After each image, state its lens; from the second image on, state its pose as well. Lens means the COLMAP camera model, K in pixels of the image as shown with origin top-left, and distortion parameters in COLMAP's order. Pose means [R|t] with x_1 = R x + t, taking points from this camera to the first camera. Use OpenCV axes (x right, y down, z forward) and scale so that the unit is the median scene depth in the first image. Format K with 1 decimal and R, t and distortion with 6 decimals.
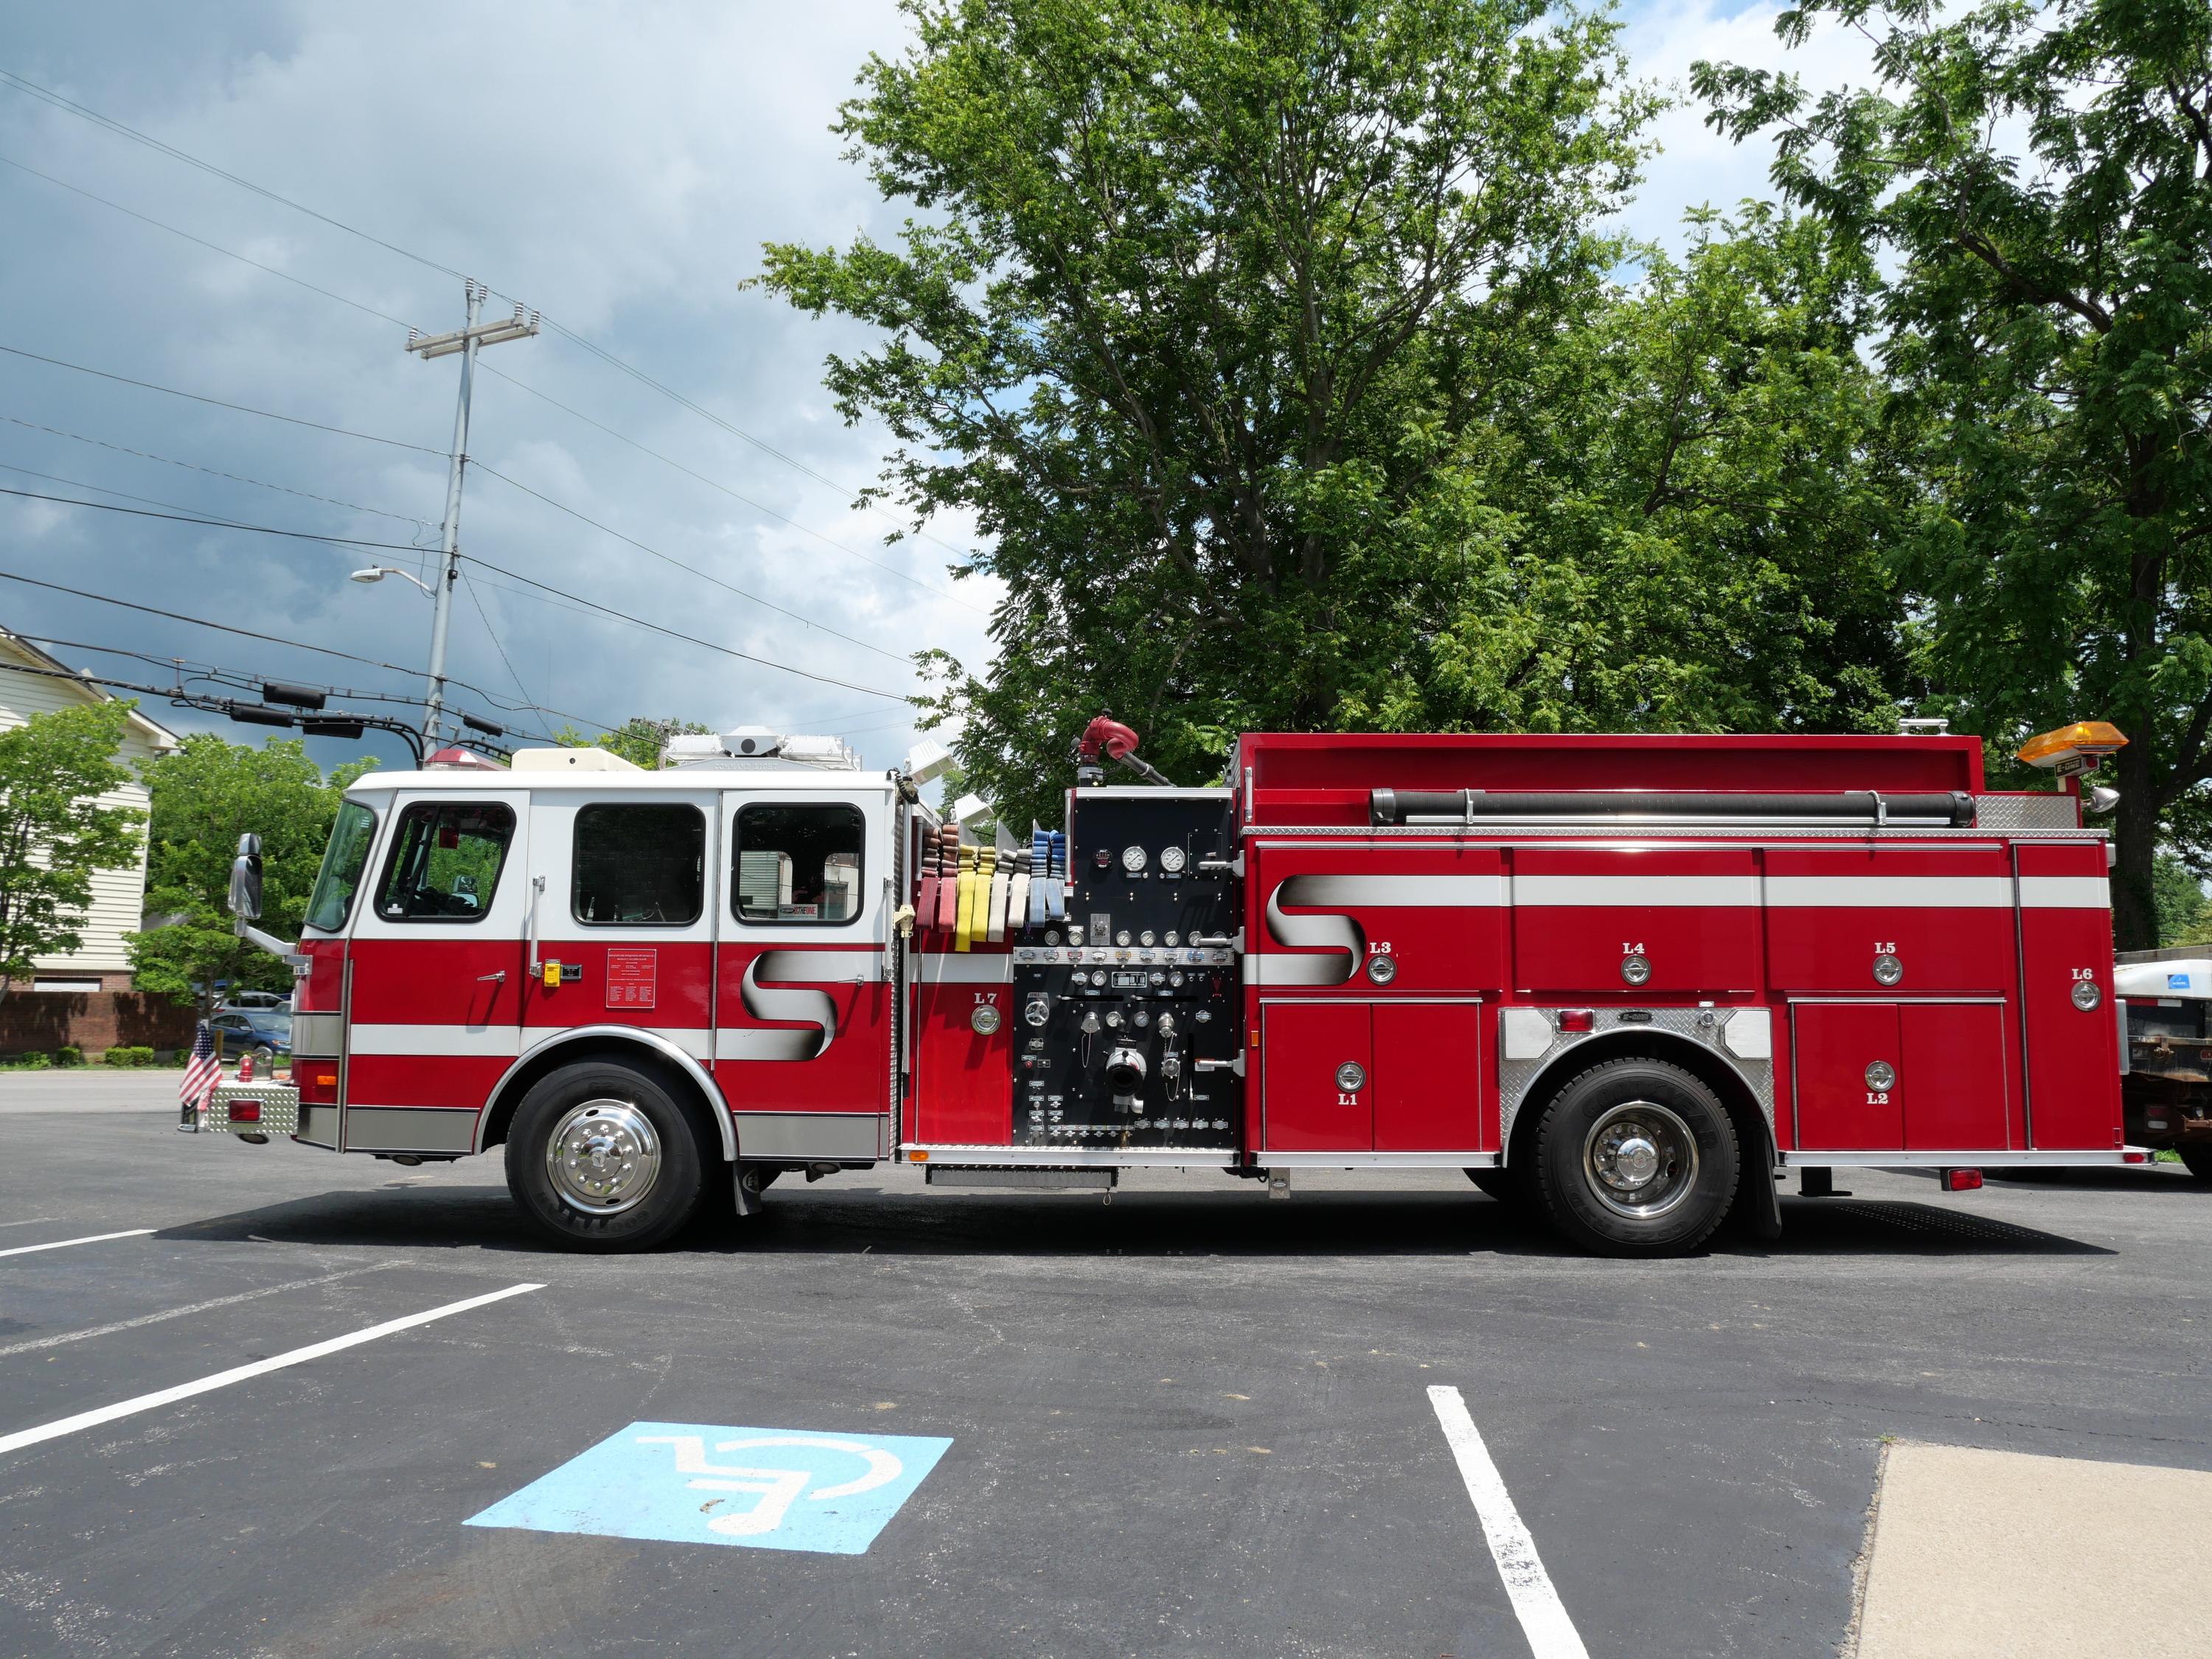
lens RADIAL K [[1643.6, 0, 1106.0], [0, 1643.6, 829.5], [0, 0, 1]] dist [-0.065005, 0.018137]
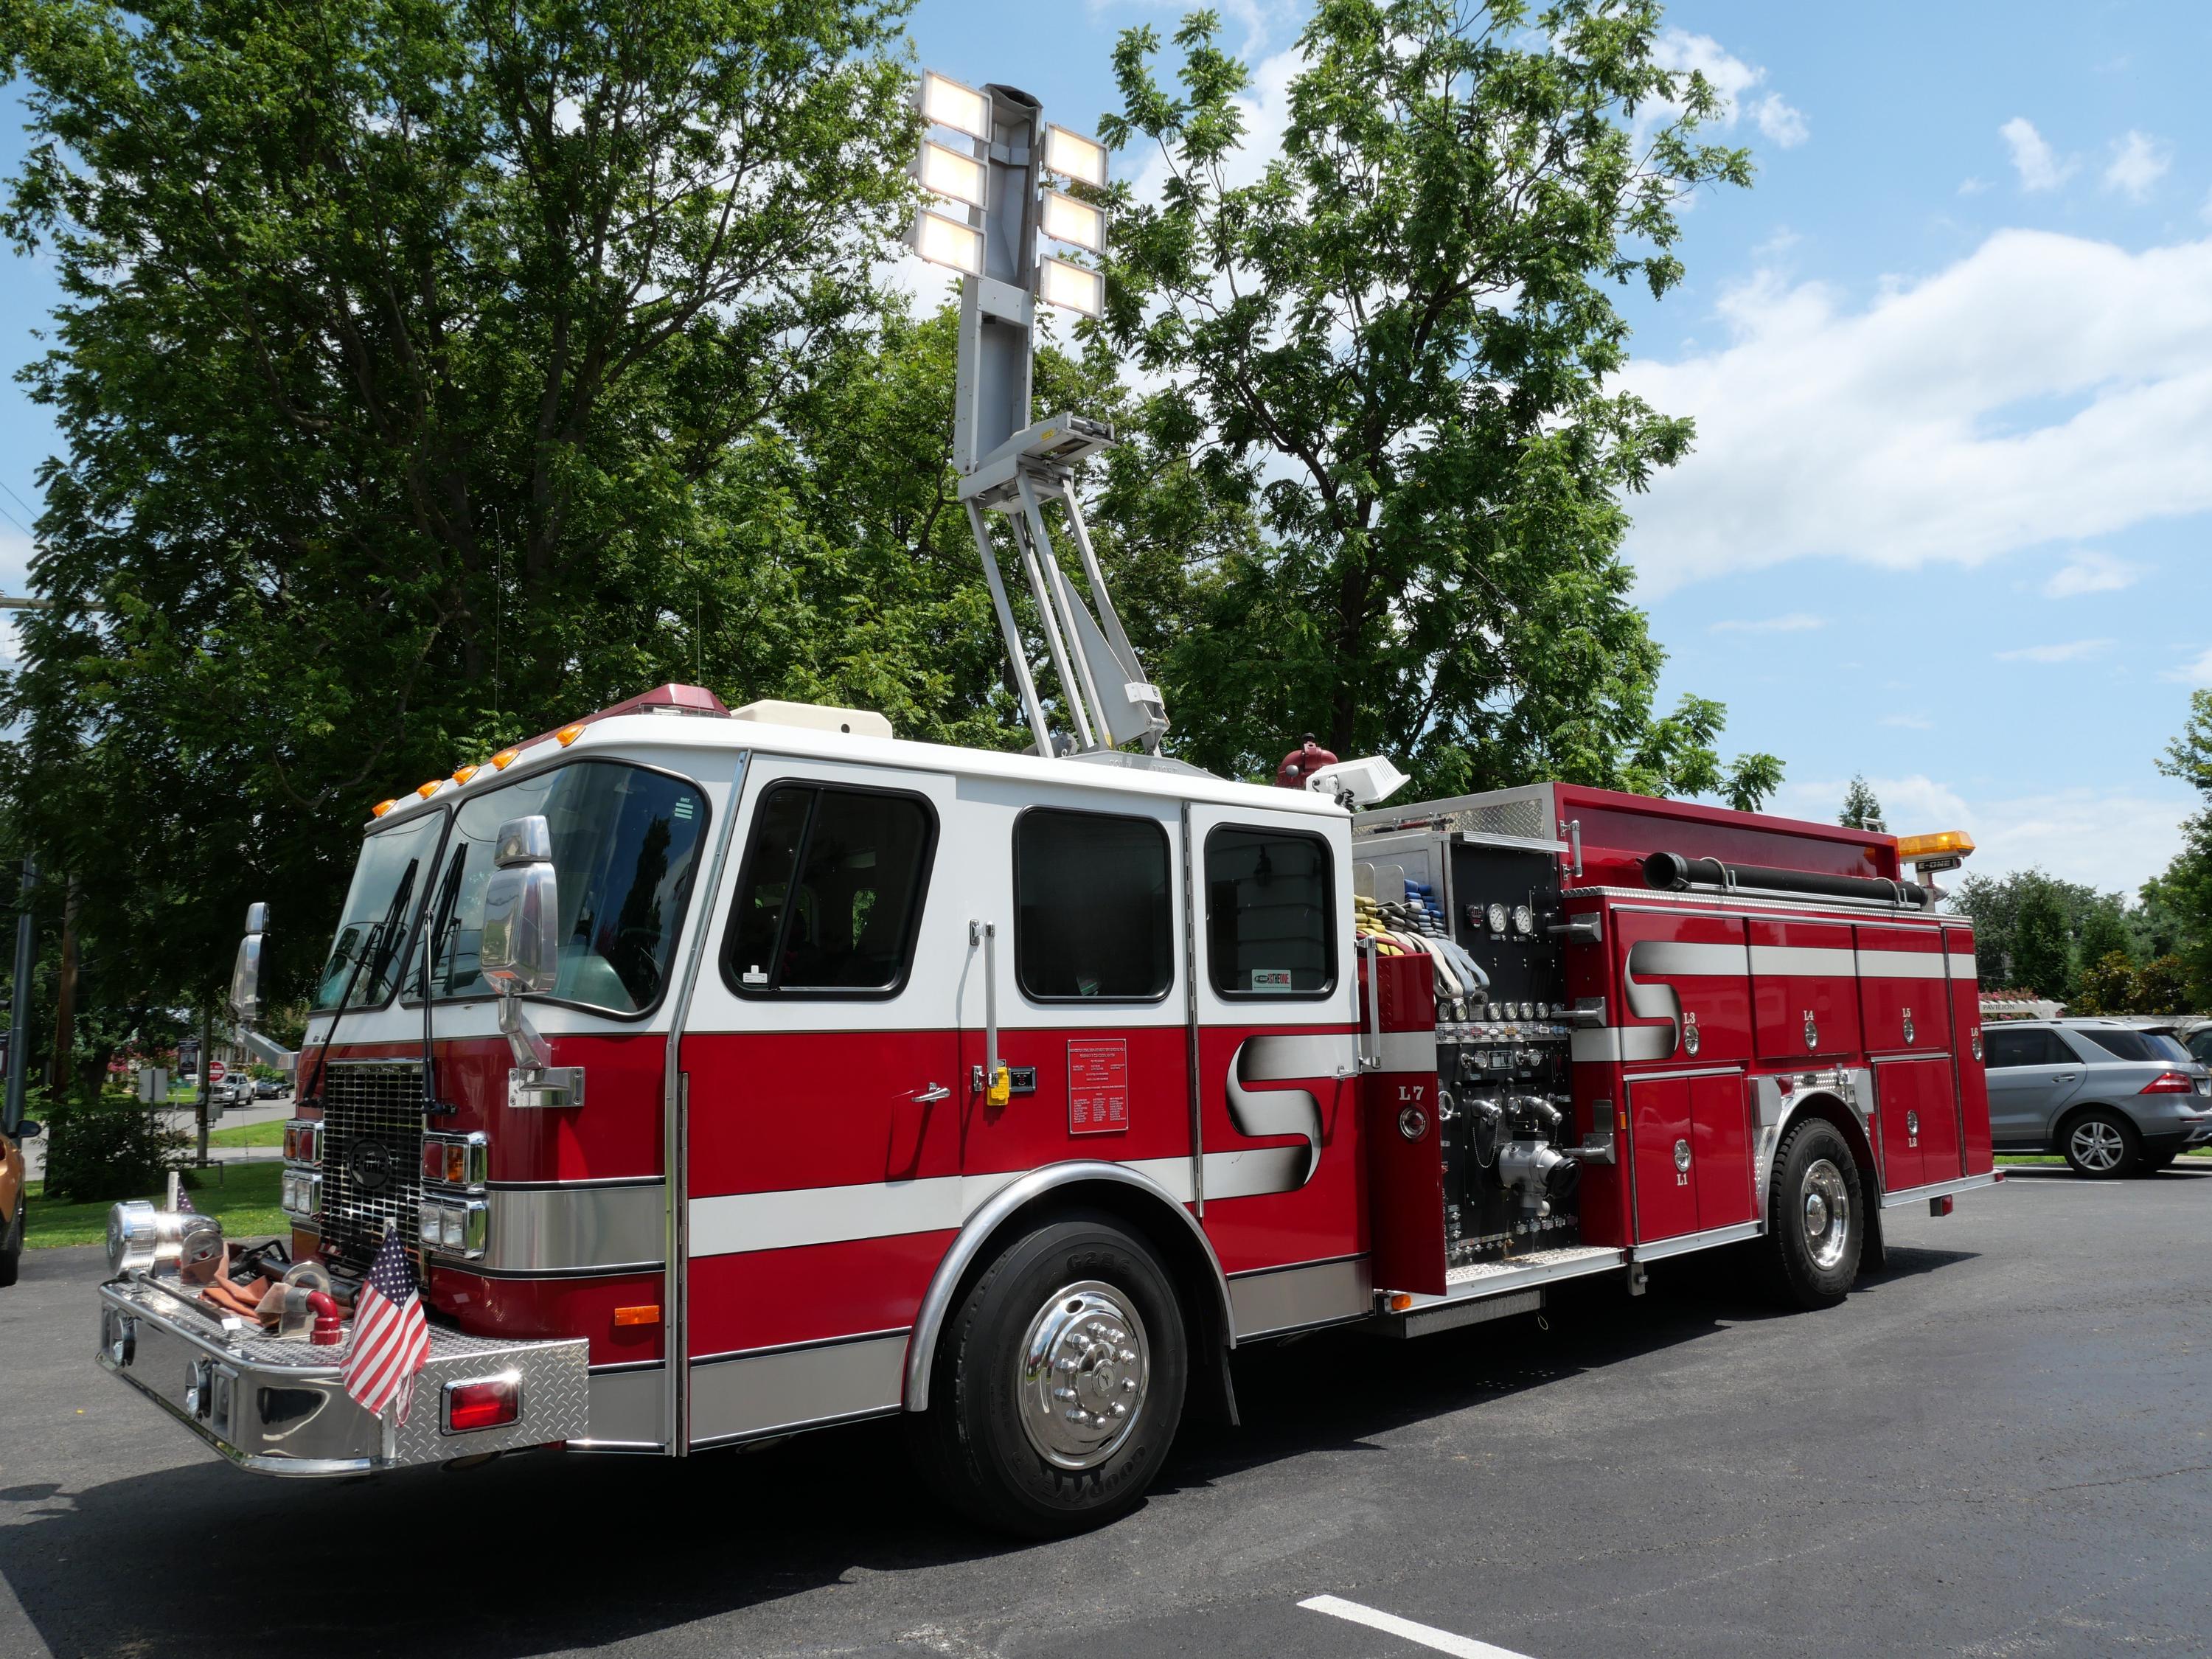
lens RADIAL K [[1644.8, 0, 1138.8], [0, 1644.8, 862.4], [0, 0, 1]] dist [-0.055819, 0.002958]
pose [[0.712264, 0.051914, 0.699989, -0.728094], [-0.039786, 0.998644, -0.033581, 0.025406], [-0.700783, -0.003931, 0.713364, 0.533009]]
